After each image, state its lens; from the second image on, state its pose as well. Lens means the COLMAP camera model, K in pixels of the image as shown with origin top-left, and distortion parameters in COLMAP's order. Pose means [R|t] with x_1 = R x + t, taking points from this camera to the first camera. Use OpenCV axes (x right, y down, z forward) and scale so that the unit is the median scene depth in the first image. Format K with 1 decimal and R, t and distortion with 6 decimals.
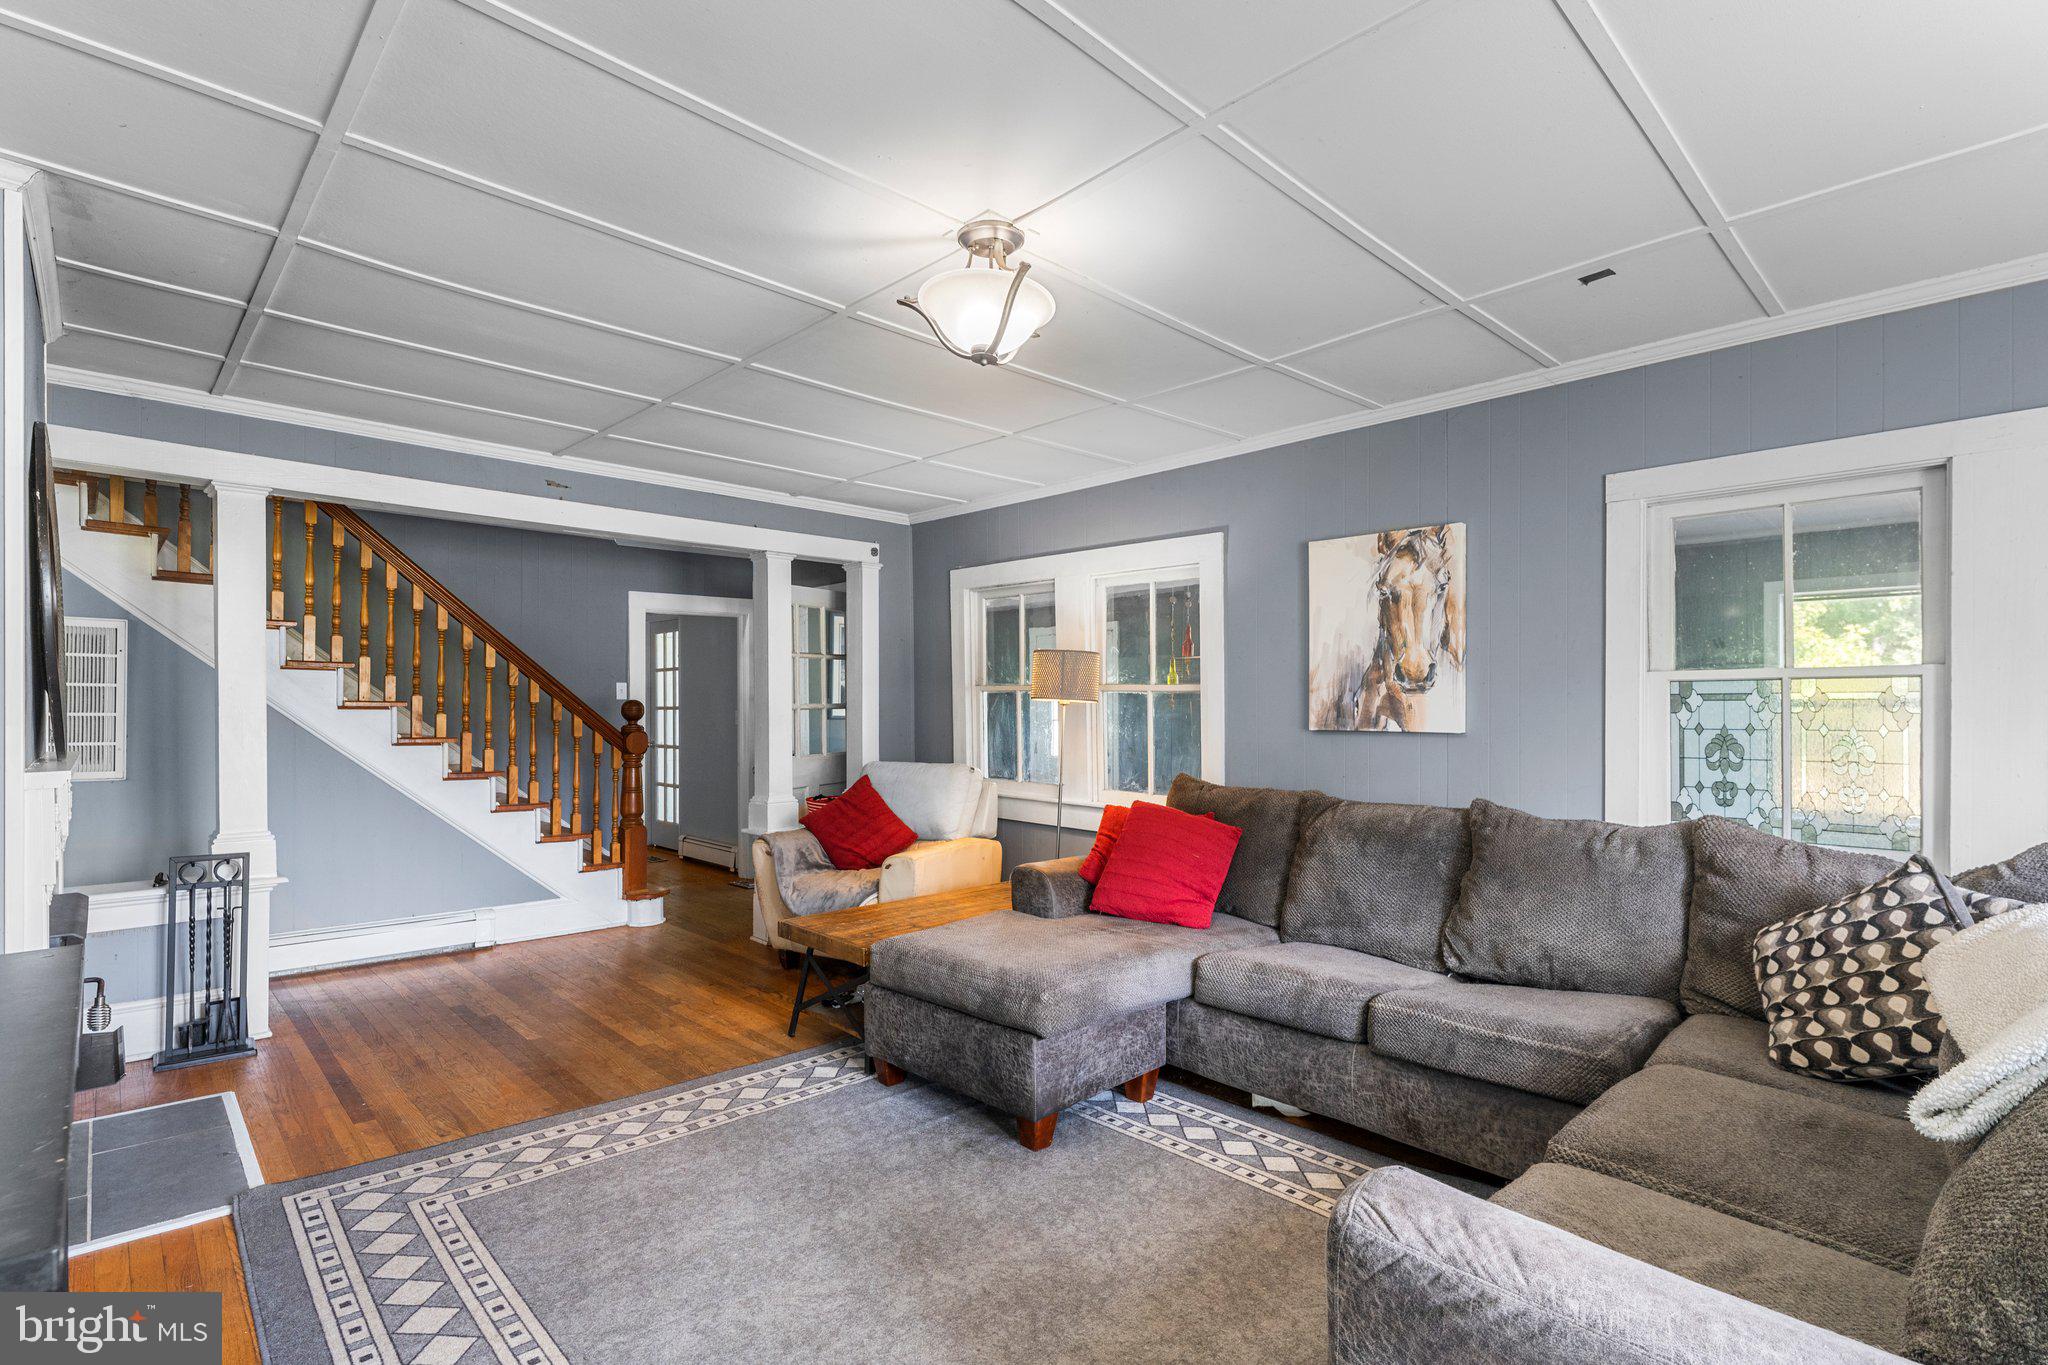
lens RADIAL K [[962.0, 0, 1022.3], [0, 962.0, 703.1], [0, 0, 1]] dist [0.001032, 0.000131]
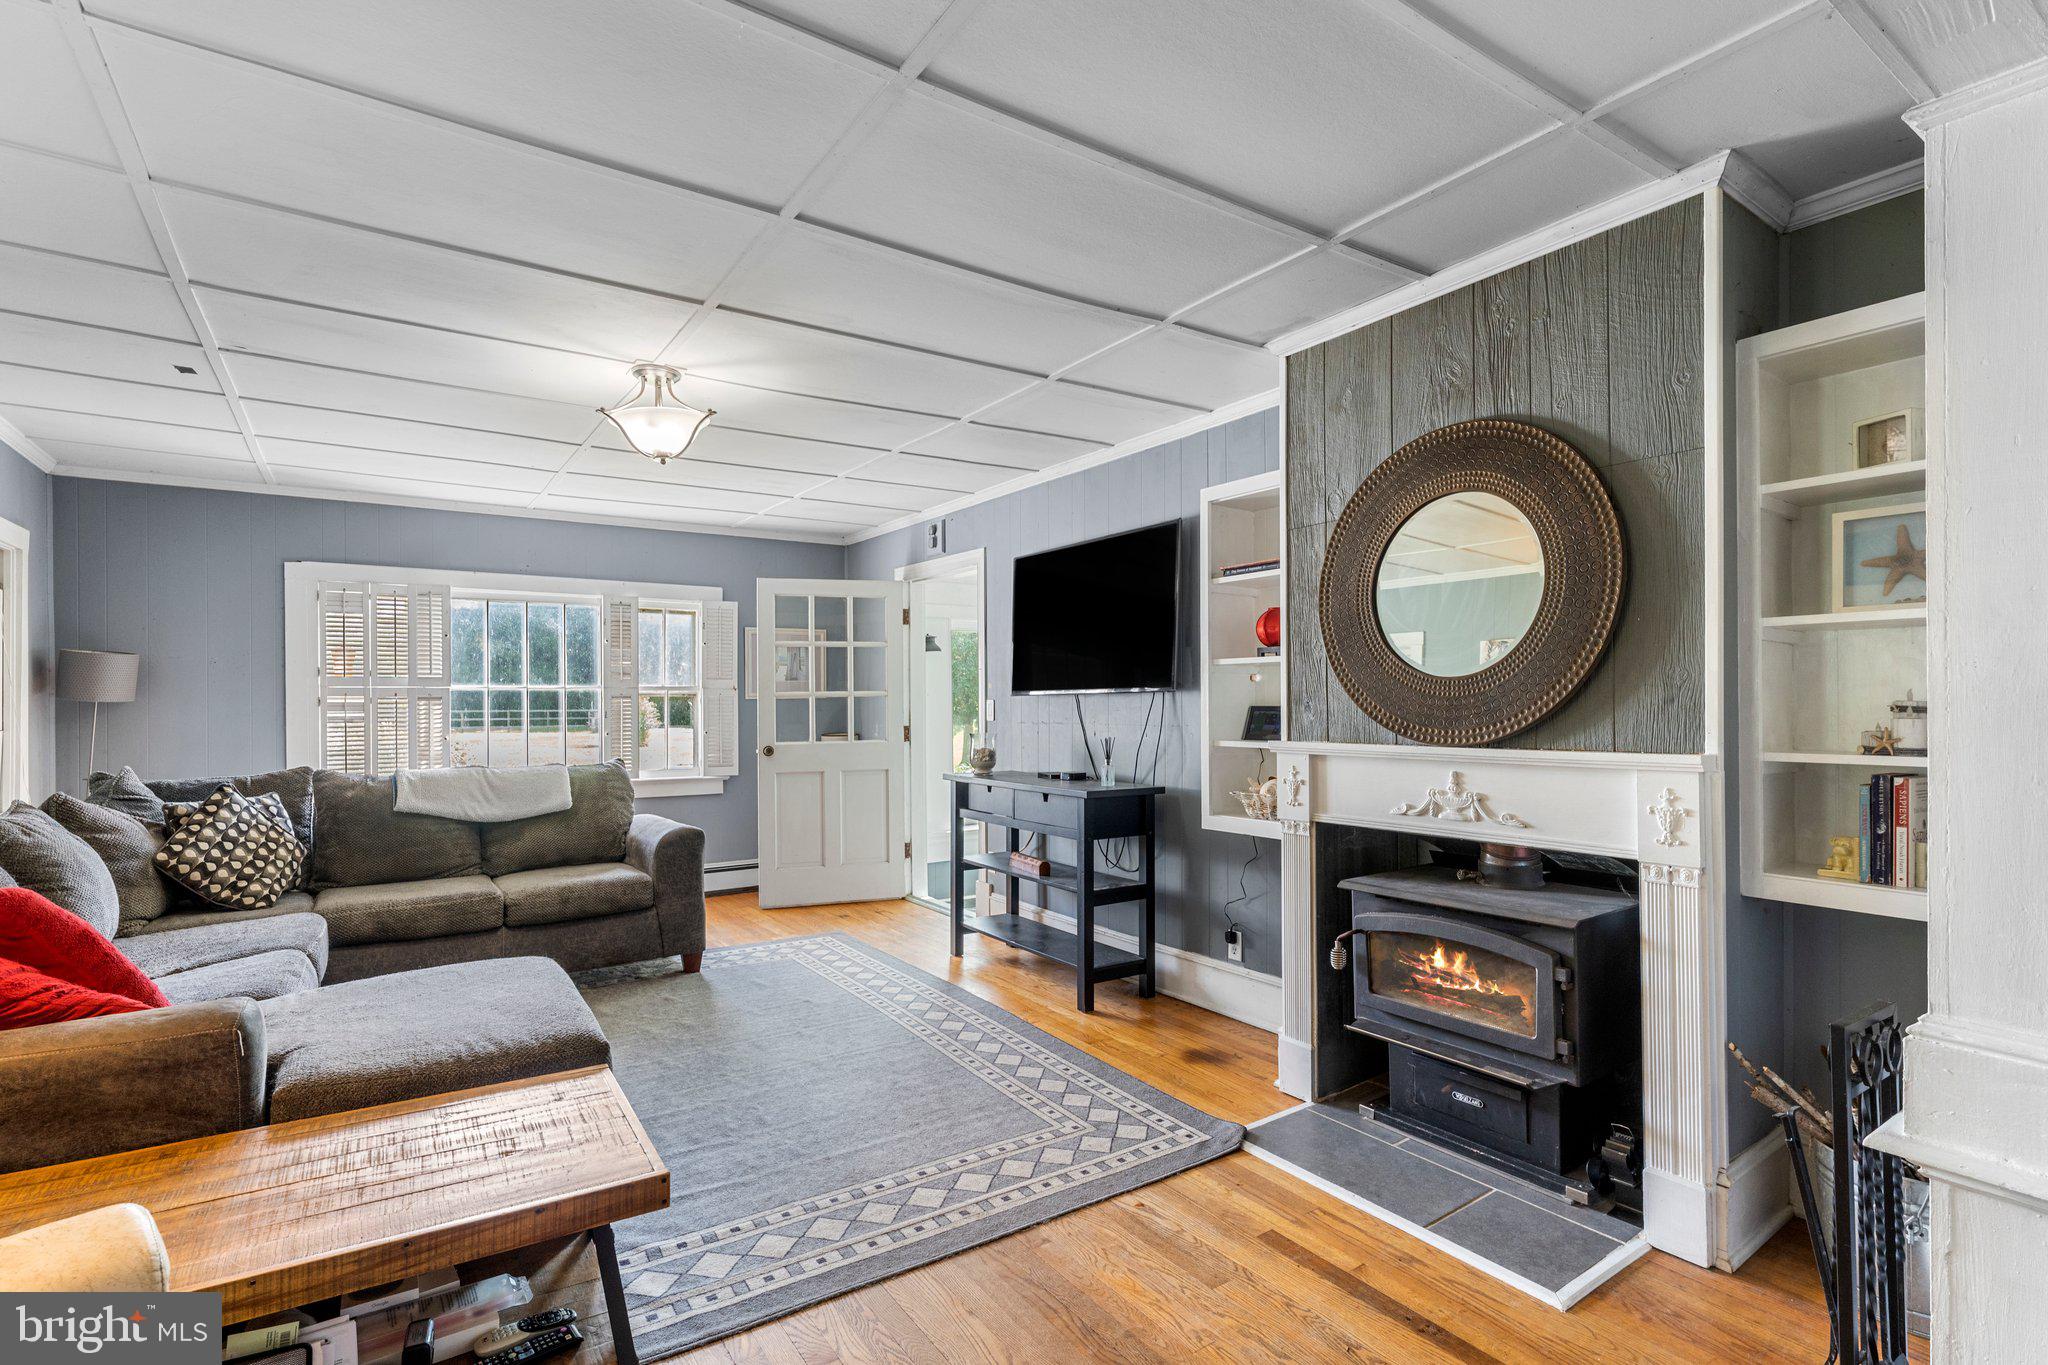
lens RADIAL K [[962.0, 0, 1022.3], [0, 962.0, 703.1], [0, 0, 1]] dist [0.001032, 0.000131]
pose [[-0.986415, -0.003066, 0.164246, -0.739676], [-0.002106, 0.999980, 0.006018, 0.006641], [-0.164261, 0.005590, -0.986401, 2.144658]]
